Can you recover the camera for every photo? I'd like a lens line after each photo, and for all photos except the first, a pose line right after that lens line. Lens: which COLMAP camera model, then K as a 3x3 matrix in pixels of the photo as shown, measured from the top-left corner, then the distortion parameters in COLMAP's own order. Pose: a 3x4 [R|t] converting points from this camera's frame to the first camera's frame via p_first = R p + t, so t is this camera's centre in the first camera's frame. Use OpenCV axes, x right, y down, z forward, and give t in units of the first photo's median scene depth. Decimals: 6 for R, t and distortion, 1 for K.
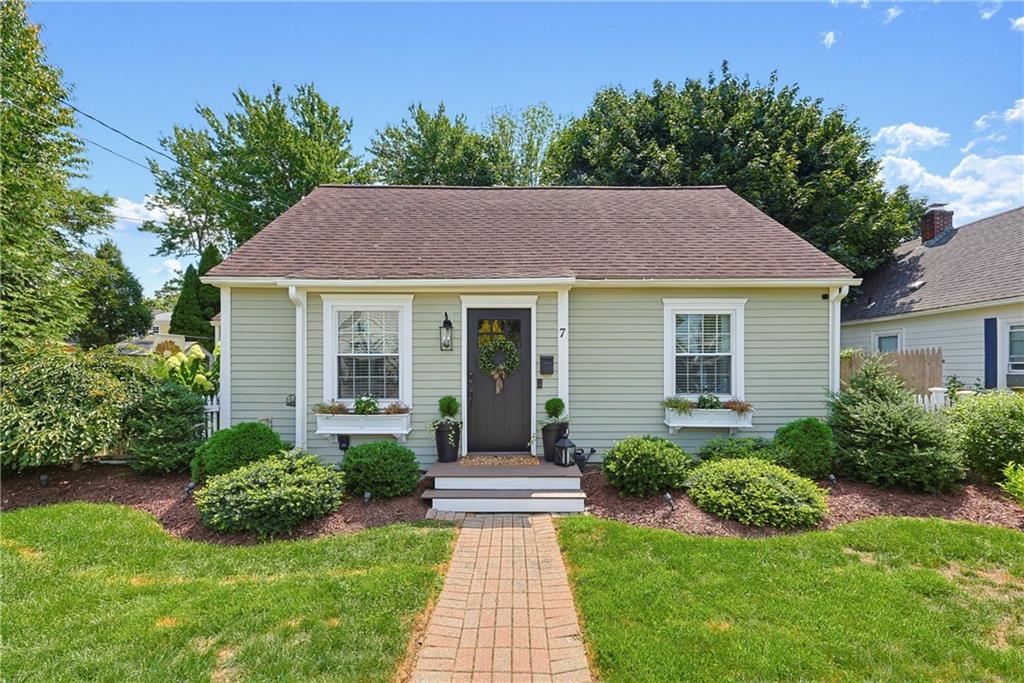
lens RADIAL K [[437.4, 0, 511.8], [0, 437.4, 368.6], [0, 0, 1]] dist [-0.001389, 0.000098]
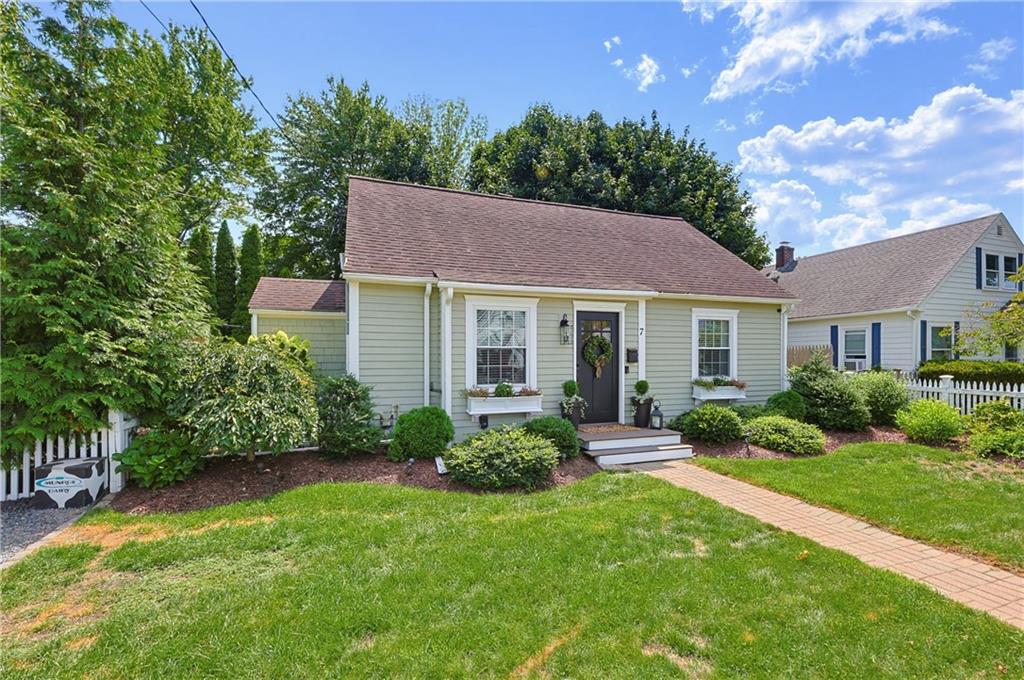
lens RADIAL K [[451.2, 0, 511.7], [0, 451.2, 361.2], [0, 0, 1]] dist [0.000980, -0.000026]
pose [[0.941994, -0.003397, 0.335612, -0.705241], [0.001461, 0.999981, 0.006021, -0.000590], [-0.335626, -0.005181, 0.941981, -0.162668]]
